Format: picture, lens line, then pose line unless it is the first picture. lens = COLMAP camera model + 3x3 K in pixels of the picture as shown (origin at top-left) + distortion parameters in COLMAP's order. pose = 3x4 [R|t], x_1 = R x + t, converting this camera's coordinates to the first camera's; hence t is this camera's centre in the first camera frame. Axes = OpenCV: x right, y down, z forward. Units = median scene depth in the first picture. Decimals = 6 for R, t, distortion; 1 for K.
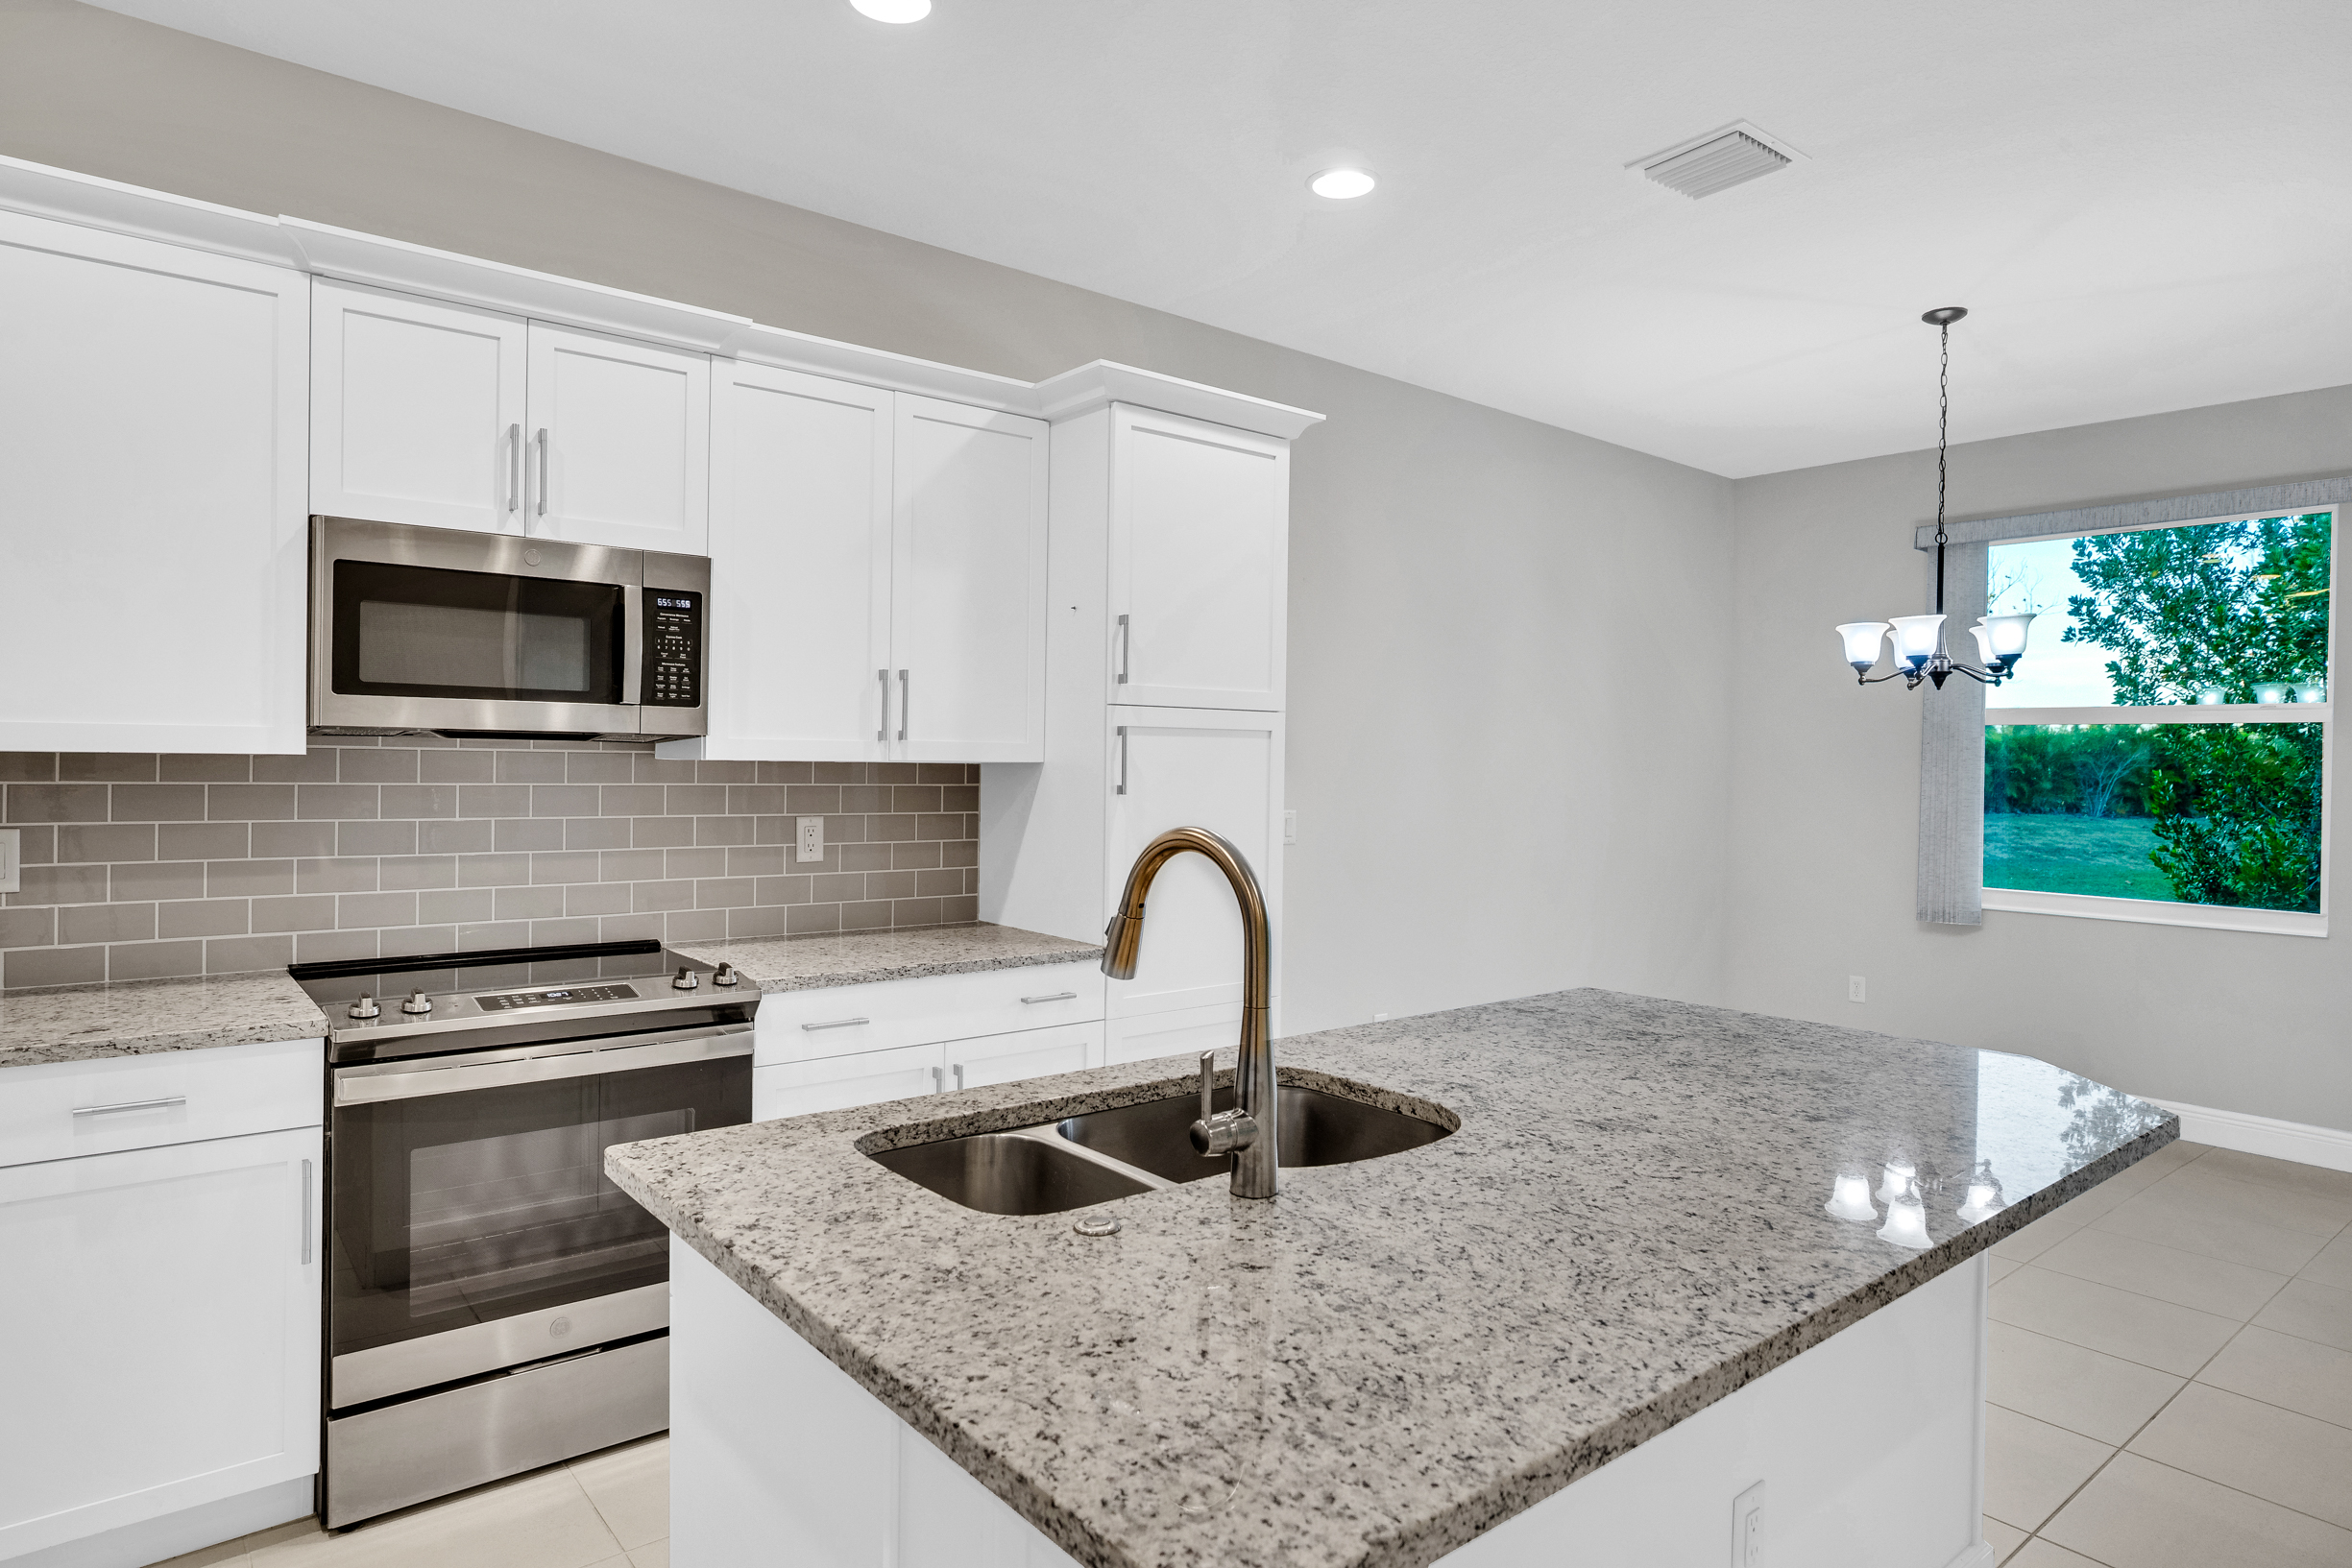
lens RADIAL K [[1338.9, 0, 1188.7], [0, 1338.9, 774.6], [0, 0, 1]] dist [-0.024383, 0.012557]
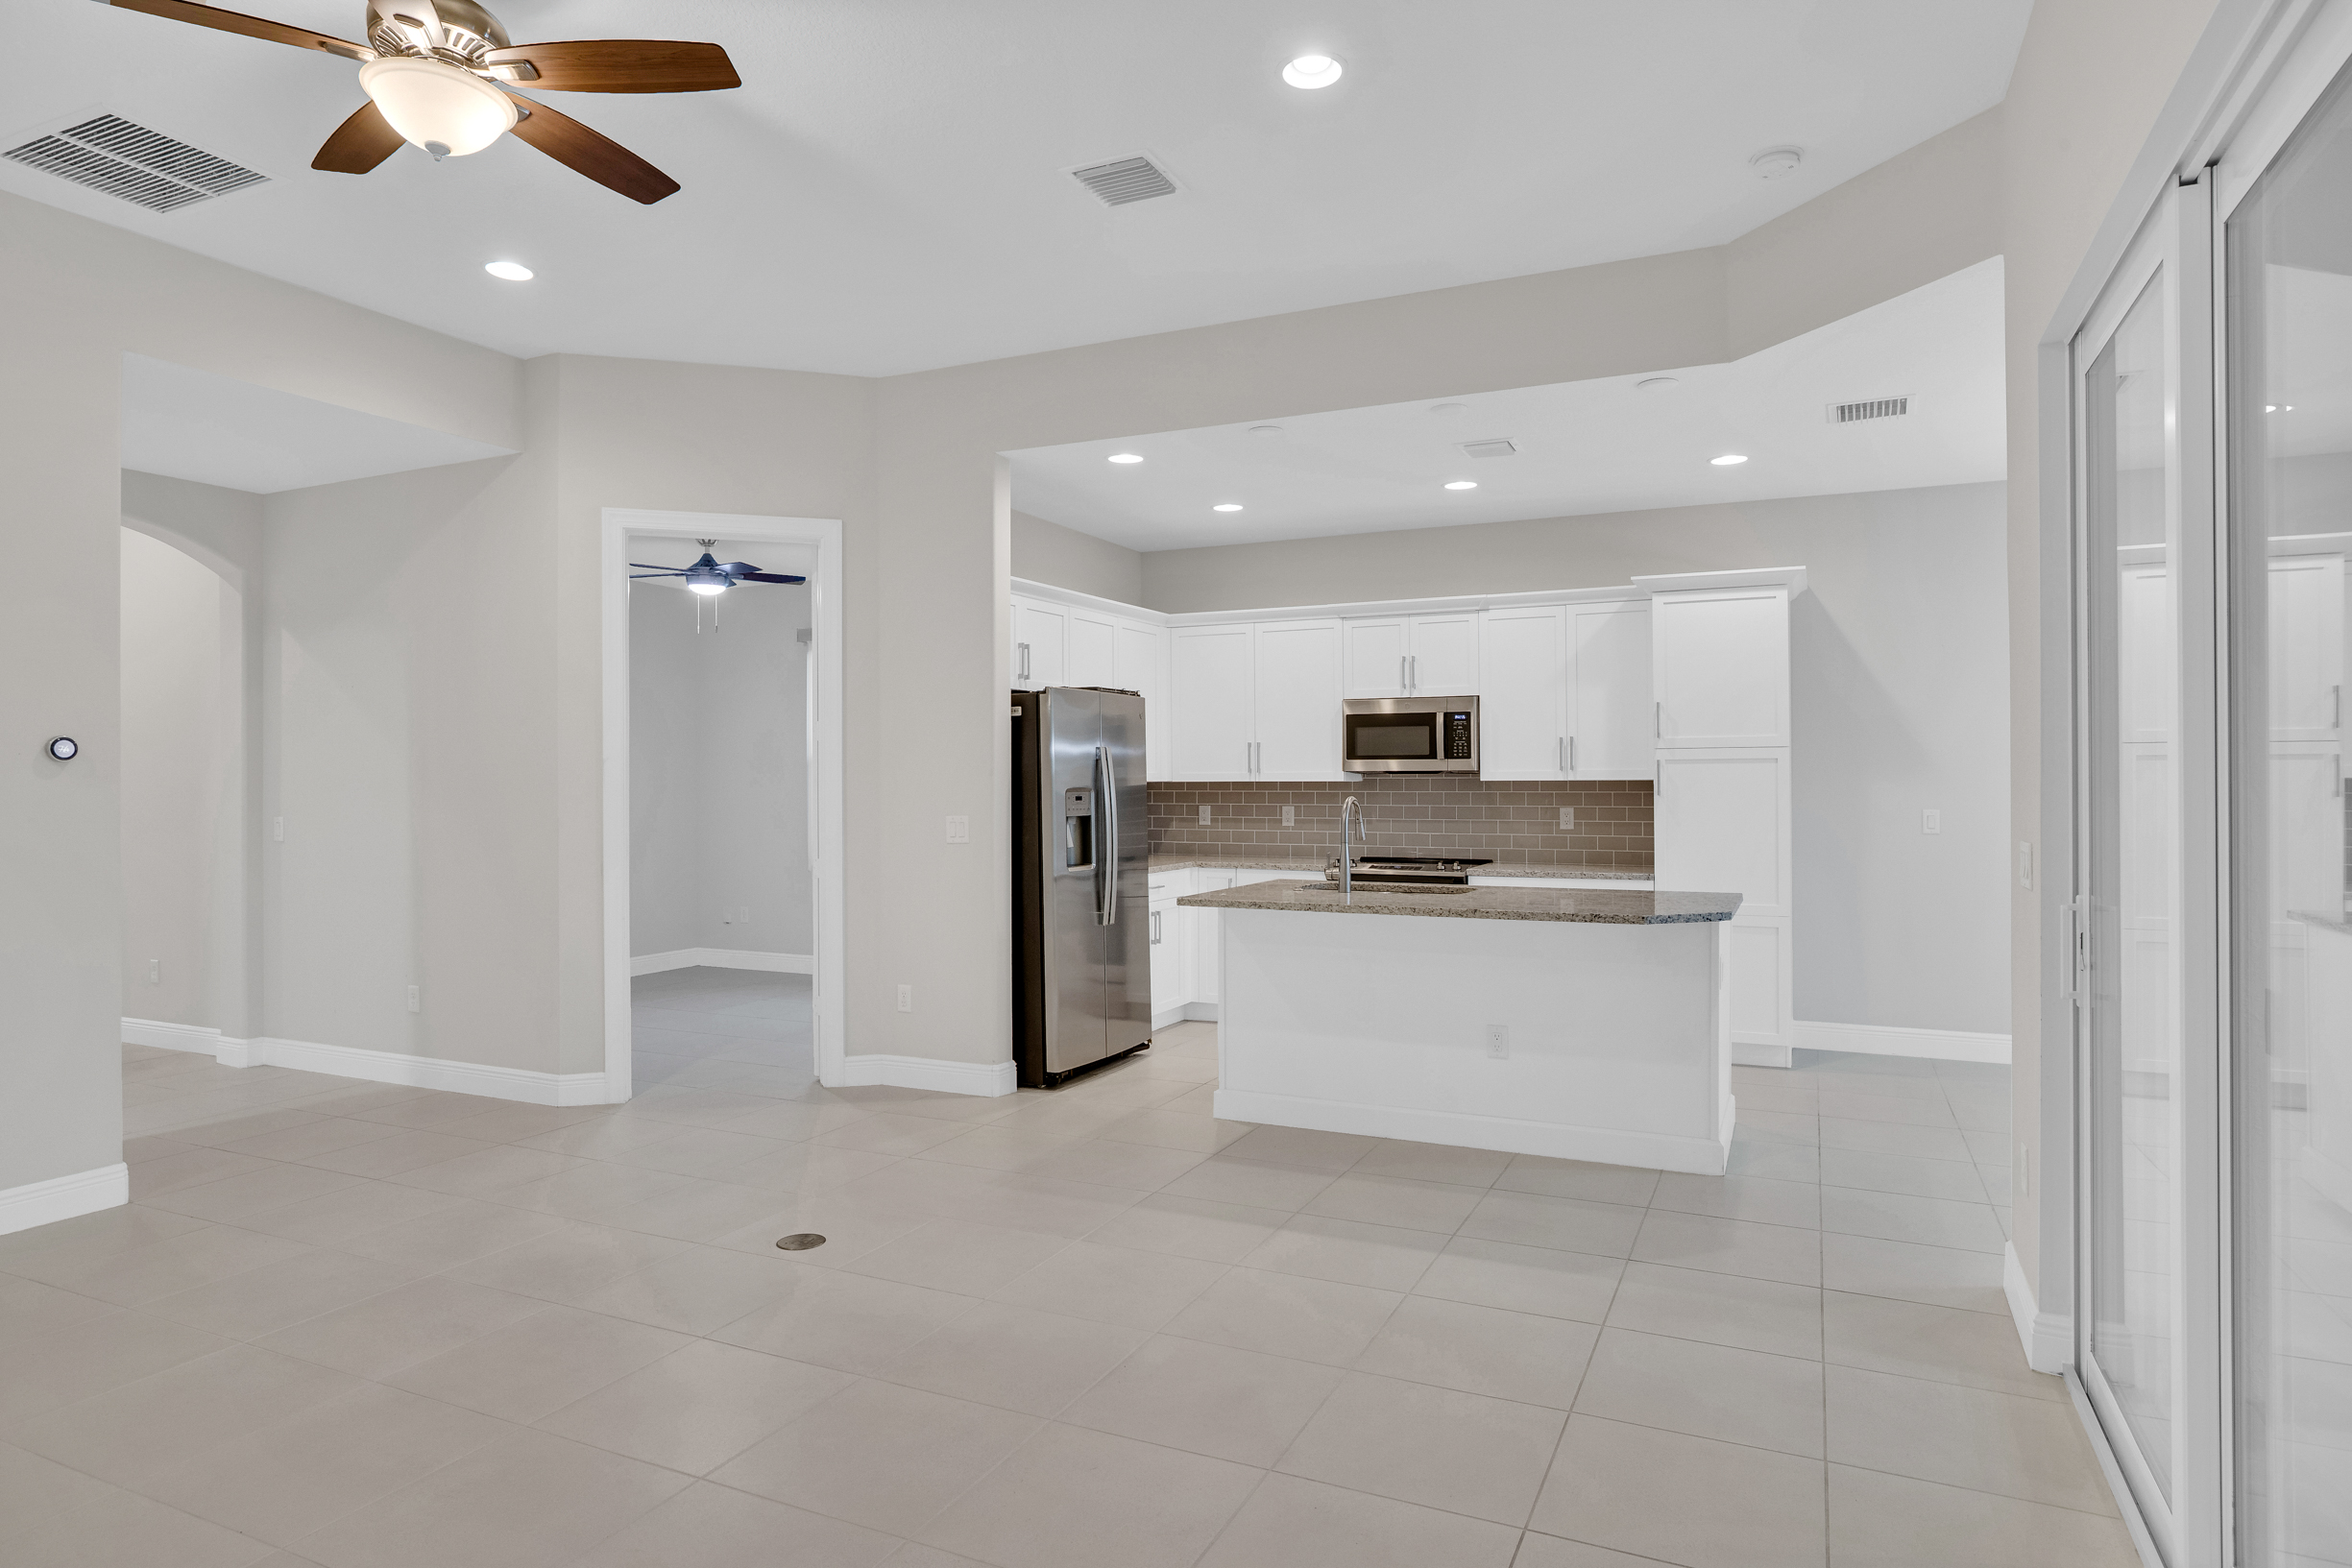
lens RADIAL K [[1338.9, 0, 1185.5], [0, 1338.9, 775.5], [0, 0, 1]] dist [-0.024383, 0.012557]
pose [[0.423910, -0.020237, -0.905478, 1.402314], [0.000851, 0.999759, -0.021945, 0.028138], [0.905704, 0.008532, 0.423825, -0.431305]]
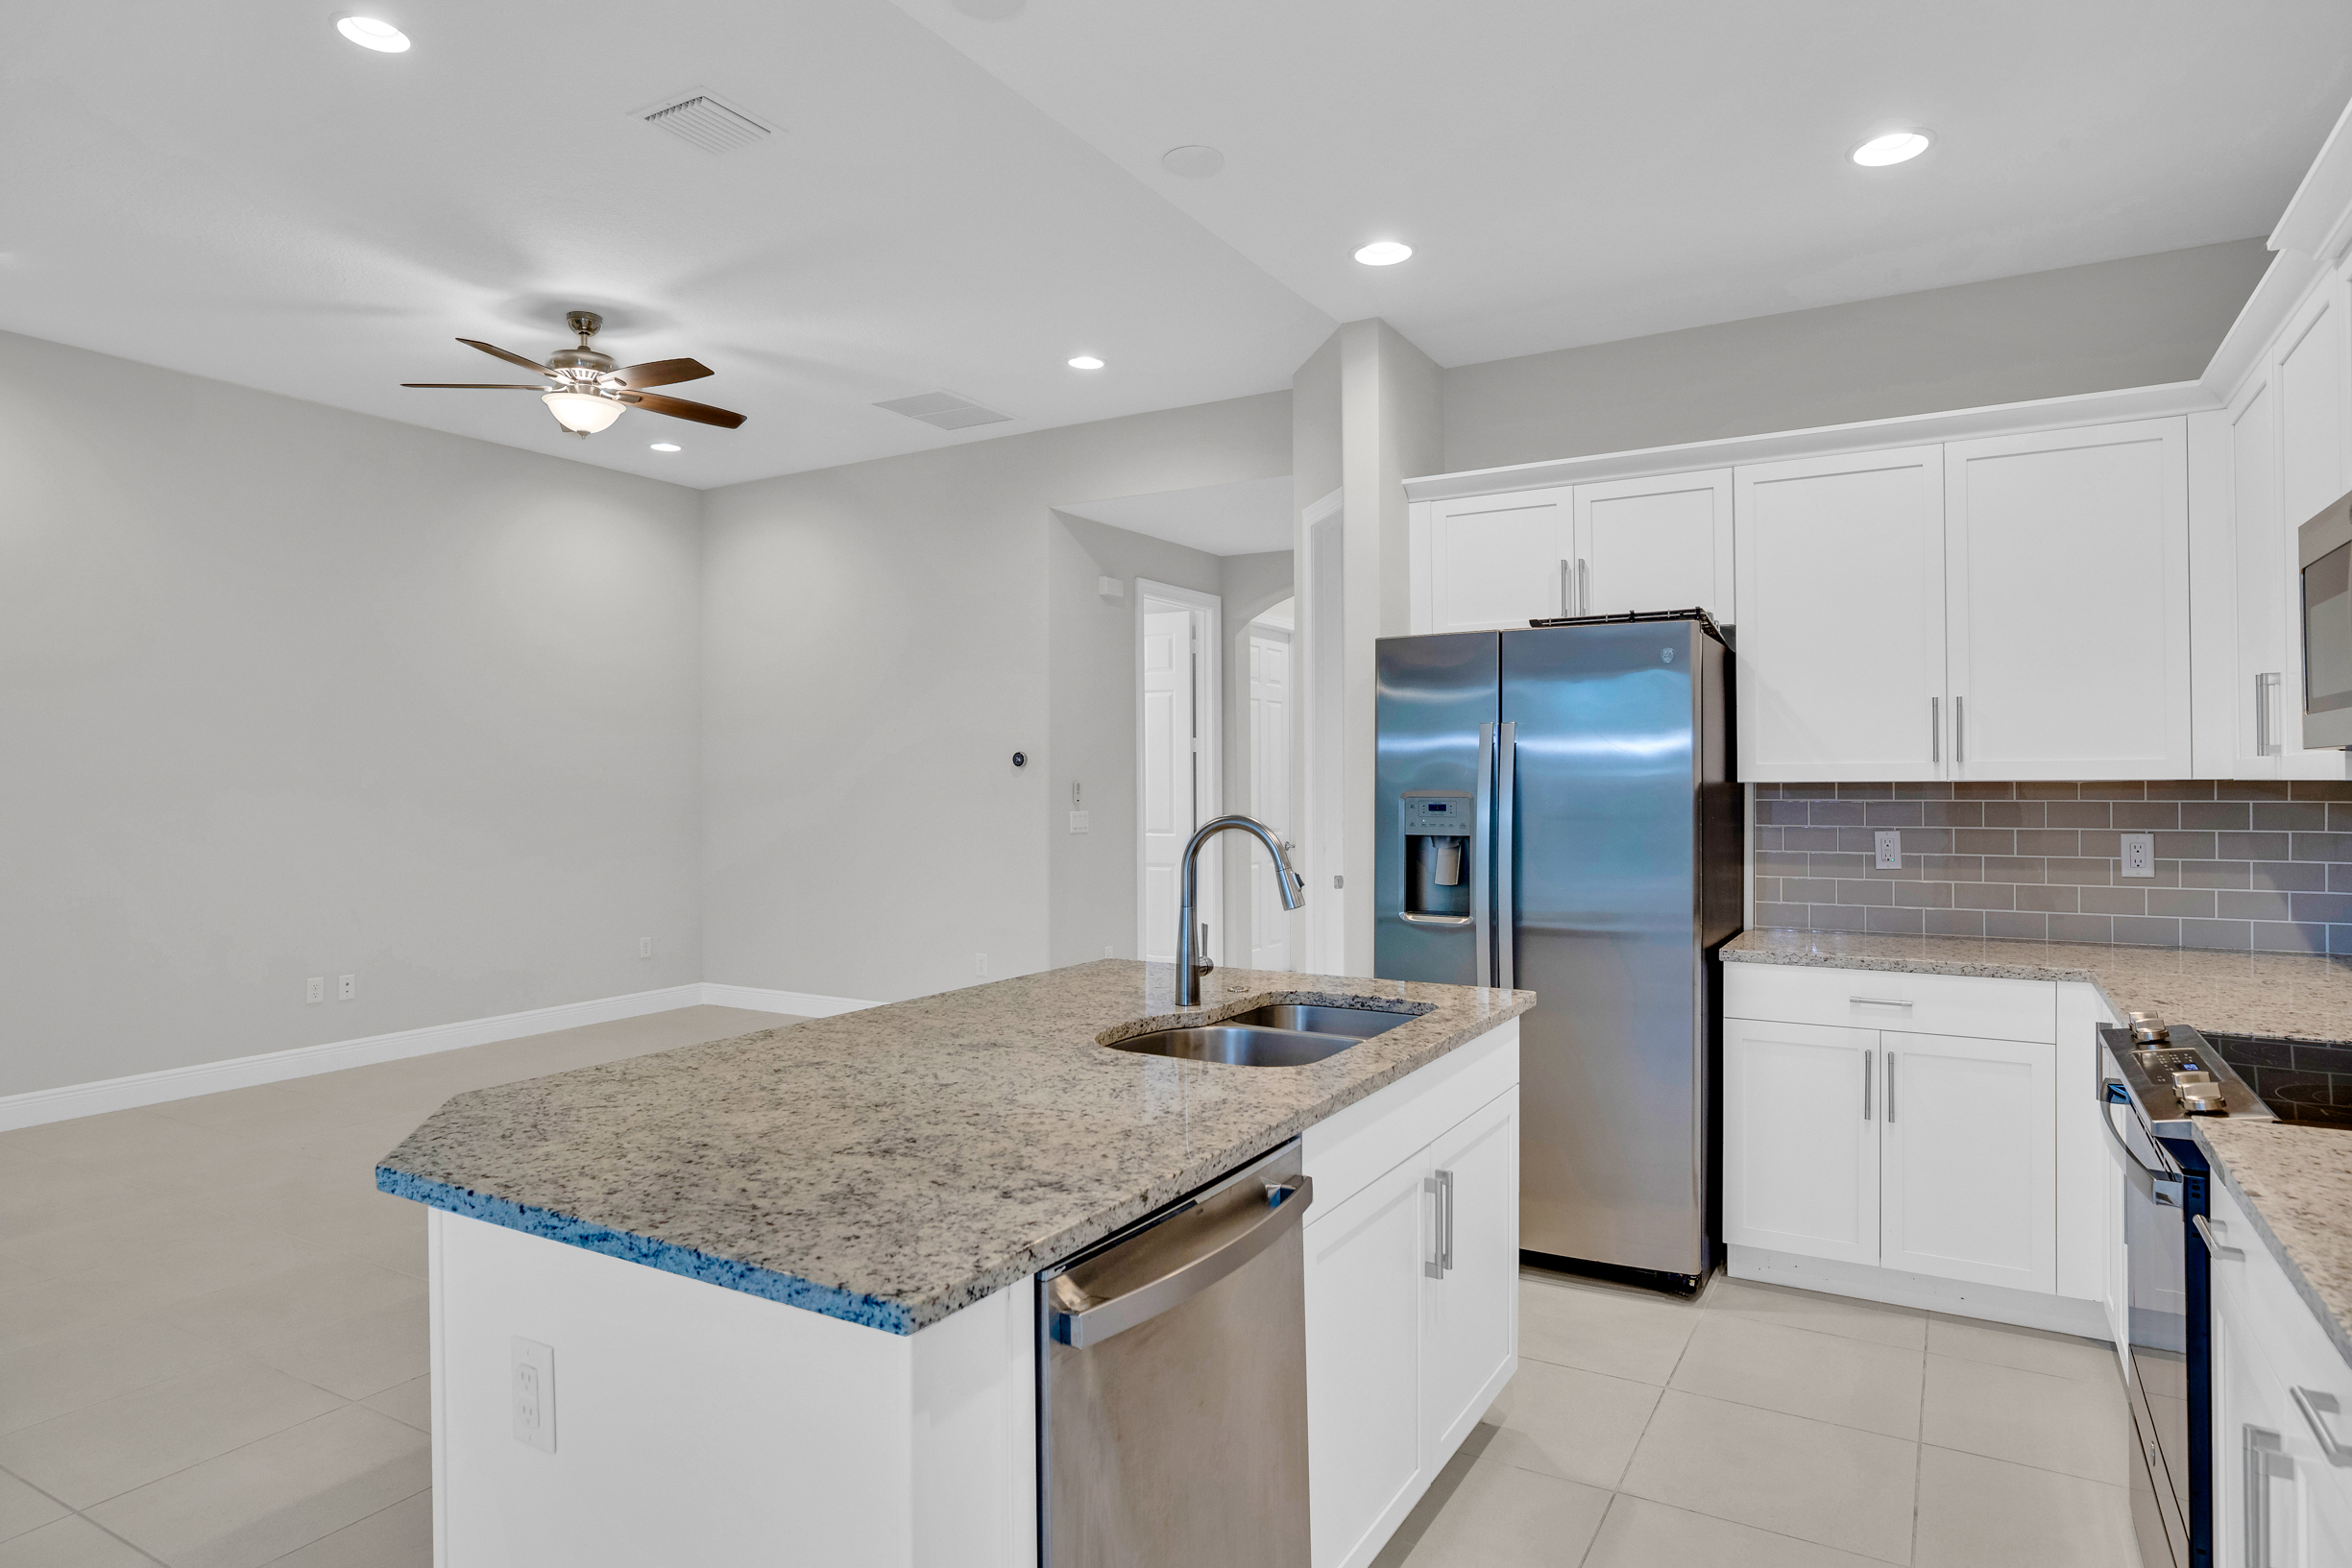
lens RADIAL K [[1338.9, 0, 1181.2], [0, 1338.9, 770.3], [0, 0, 1]] dist [-0.024383, 0.012557]
pose [[-0.940122, -0.014174, -0.340544, 0.302925], [-0.013972, 0.999898, -0.003045, -0.005785], [0.340552, 0.001895, -0.940224, 1.187603]]
